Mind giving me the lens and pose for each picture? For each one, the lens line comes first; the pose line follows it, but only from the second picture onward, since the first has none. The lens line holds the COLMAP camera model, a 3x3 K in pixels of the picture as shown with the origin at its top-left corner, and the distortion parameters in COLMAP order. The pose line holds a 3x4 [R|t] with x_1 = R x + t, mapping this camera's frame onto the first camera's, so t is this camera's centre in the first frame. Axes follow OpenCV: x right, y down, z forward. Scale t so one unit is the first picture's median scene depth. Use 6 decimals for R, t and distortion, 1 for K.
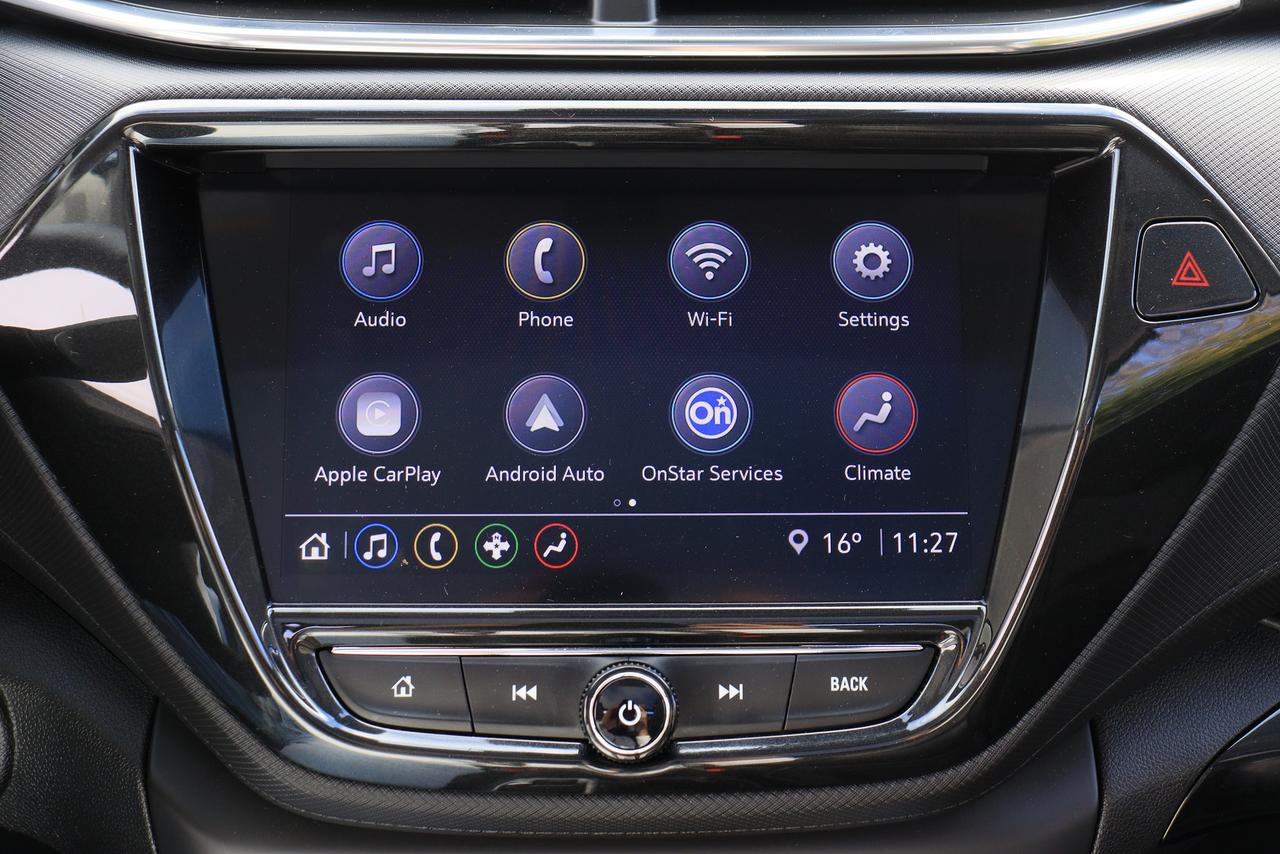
lens RADIAL K [[1827.1, 0, 638.7], [0, 1827.1, 419.9], [0, 0, 1]] dist [0.032373, 0.000000]
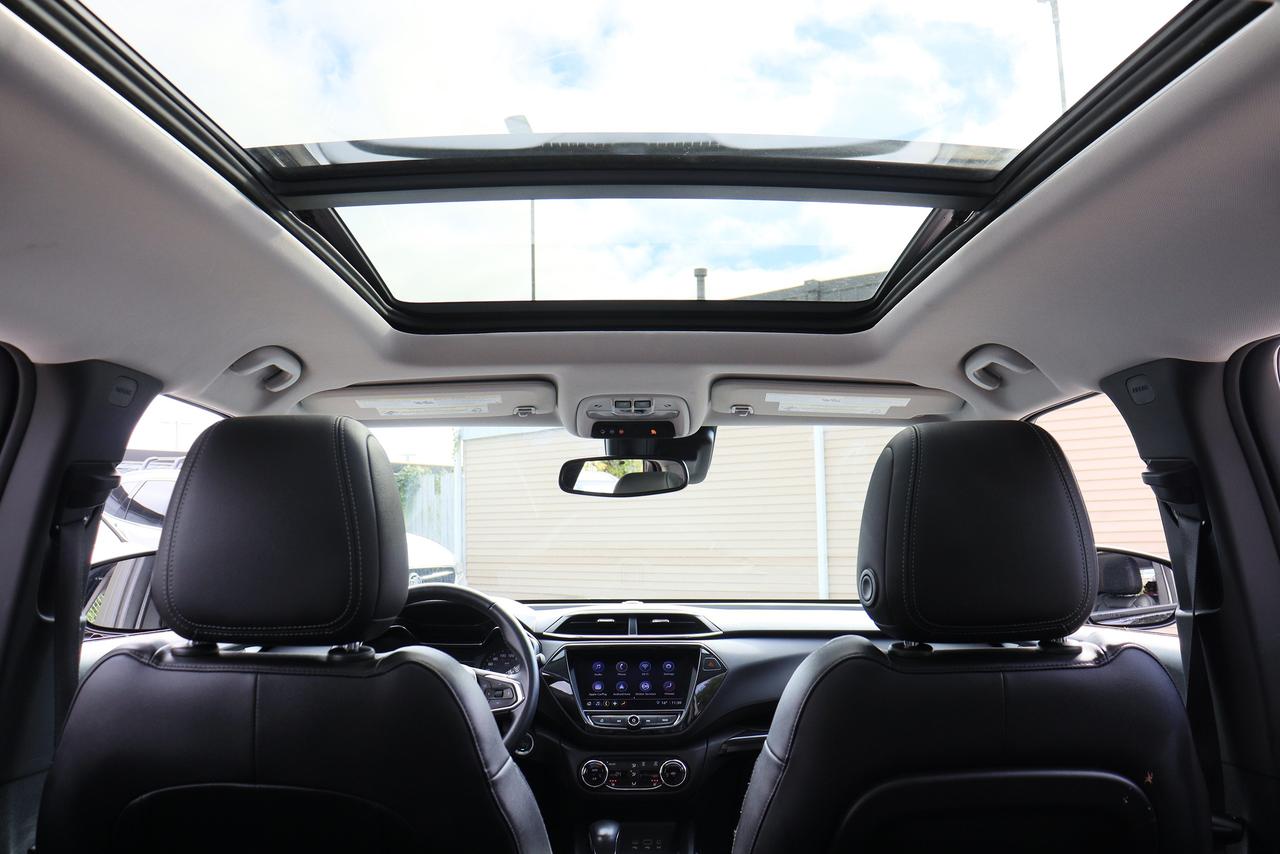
lens RADIAL K [[1153.3, 0, 640.1], [0, 1153.3, 423.0], [0, 0, 1]] dist [-0.131582, 0.016819]
pose [[0.999537, -0.022519, -0.020441, 0.131992], [0.008164, 0.846114, -0.532939, 1.485757], [0.029296, 0.532526, 0.845907, -3.256923]]
